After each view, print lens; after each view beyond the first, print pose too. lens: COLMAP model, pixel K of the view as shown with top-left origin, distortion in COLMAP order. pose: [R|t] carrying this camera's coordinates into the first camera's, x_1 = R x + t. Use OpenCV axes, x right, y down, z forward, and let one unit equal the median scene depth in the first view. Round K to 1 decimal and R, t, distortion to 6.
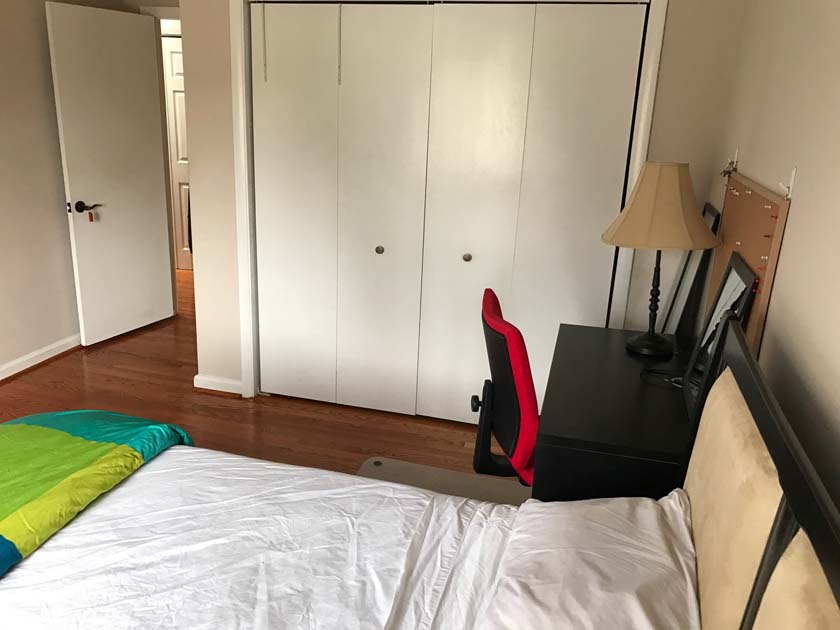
lens RADIAL K [[688.2, 0, 414.9], [0, 688.2, 309.7], [0, 0, 1]] dist [0.025921, -0.027150]
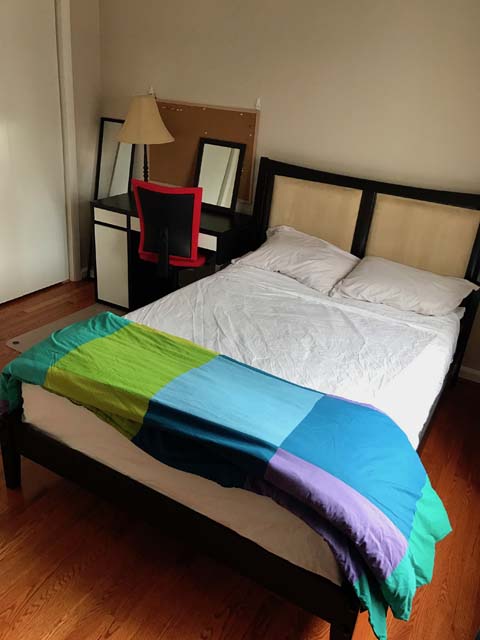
lens RADIAL K [[524.4, 0, 242.0], [0, 524.4, 324.5], [0, 0, 1]] dist [0.025921, -0.027150]
pose [[0.241374, -0.425367, 0.872239, -1.294401], [0.208352, 0.900571, 0.381526, -0.164958], [-0.947802, 0.089642, 0.306000, 0.438198]]
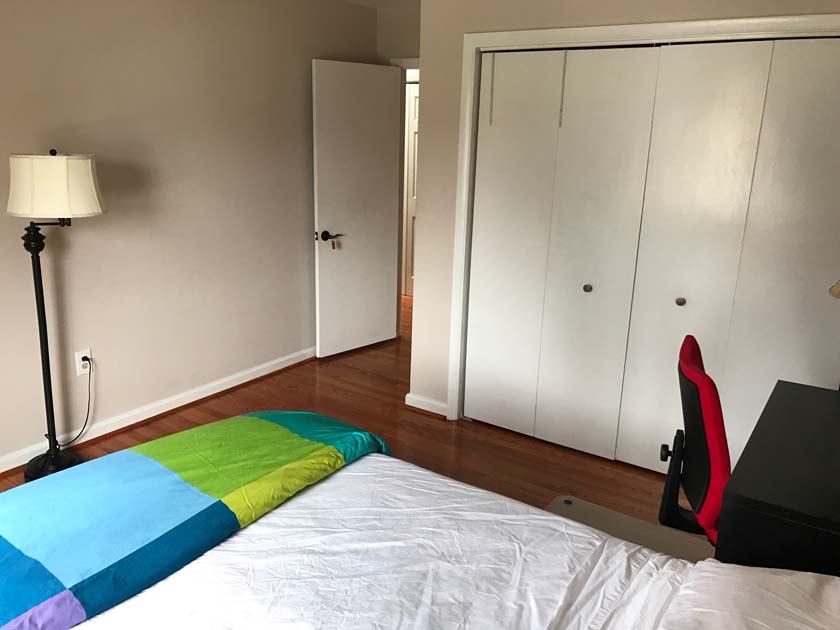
lens RADIAL K [[688.2, 0, 425.6], [0, 688.2, 318.7], [0, 0, 1]] dist [0.025921, -0.027150]
pose [[0.948869, 0.073173, -0.307072, 0.060248], [-0.084188, 0.996190, -0.022760, -0.001121], [0.304237, 0.047448, 0.951414, -0.043639]]
